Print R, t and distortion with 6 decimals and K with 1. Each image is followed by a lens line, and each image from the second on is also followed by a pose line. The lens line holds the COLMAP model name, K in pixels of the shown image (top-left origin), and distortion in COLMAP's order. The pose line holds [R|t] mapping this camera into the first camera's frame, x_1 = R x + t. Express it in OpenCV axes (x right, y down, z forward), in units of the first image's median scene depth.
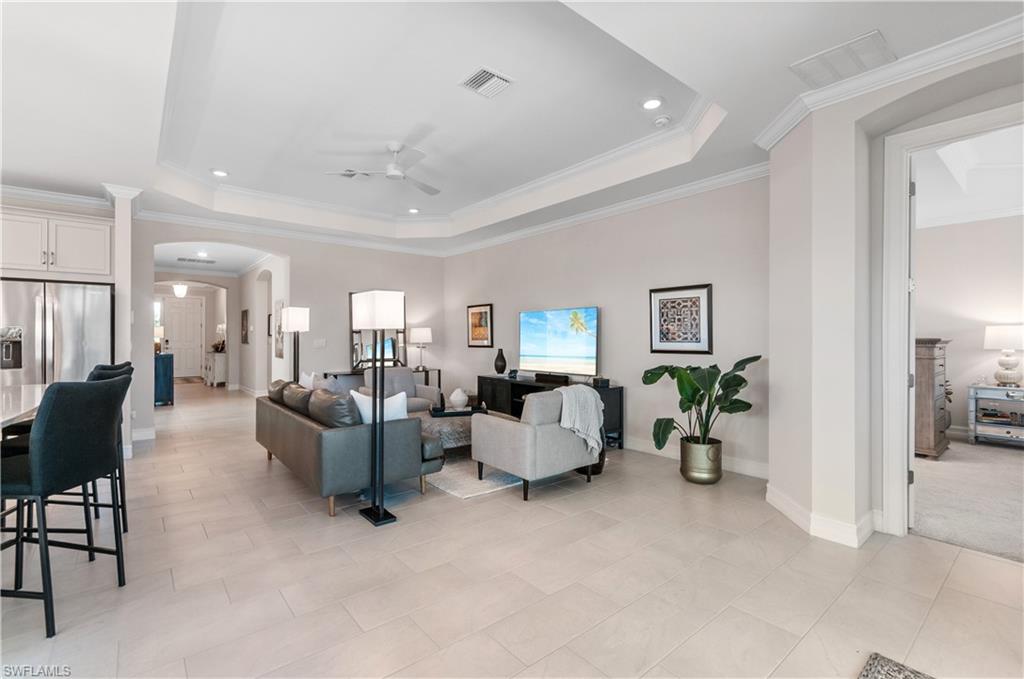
lens RADIAL K [[456.2, 0, 508.0], [0, 456.2, 337.1], [0, 0, 1]] dist [-0.002576, -0.000898]
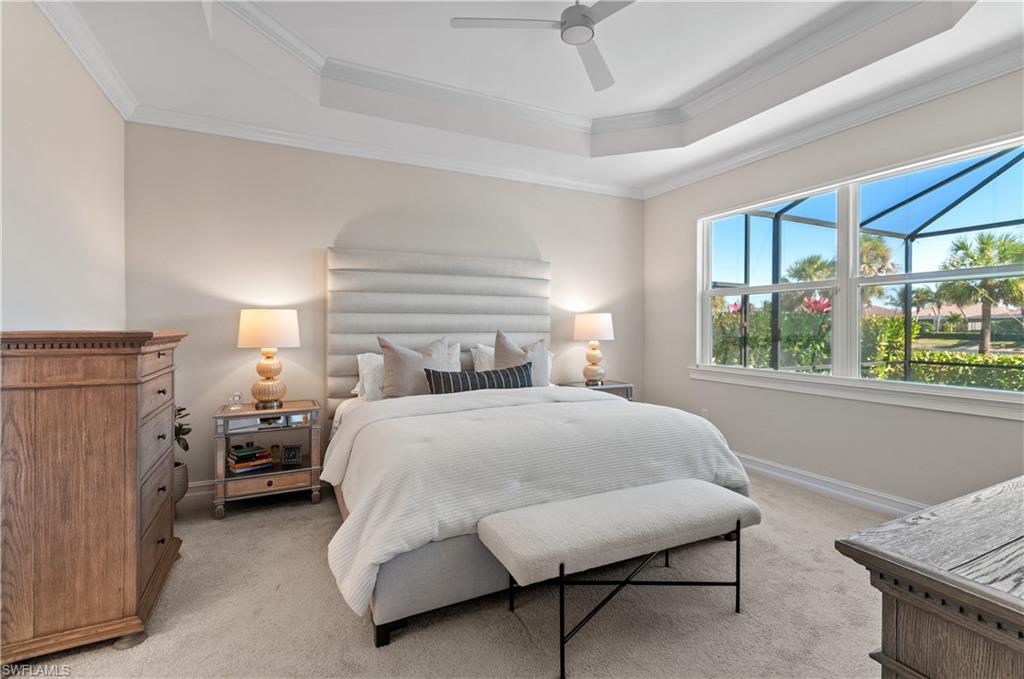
lens RADIAL K [[472.8, 0, 515.2], [0, 472.8, 321.3], [0, 0, 1]] dist [-0.000018, -0.000232]
pose [[0.226337, 0.010887, 0.973988, 0.539487], [0.001005, 0.999934, -0.011411, -0.000882], [-0.974049, 0.003561, 0.226311, 0.519164]]
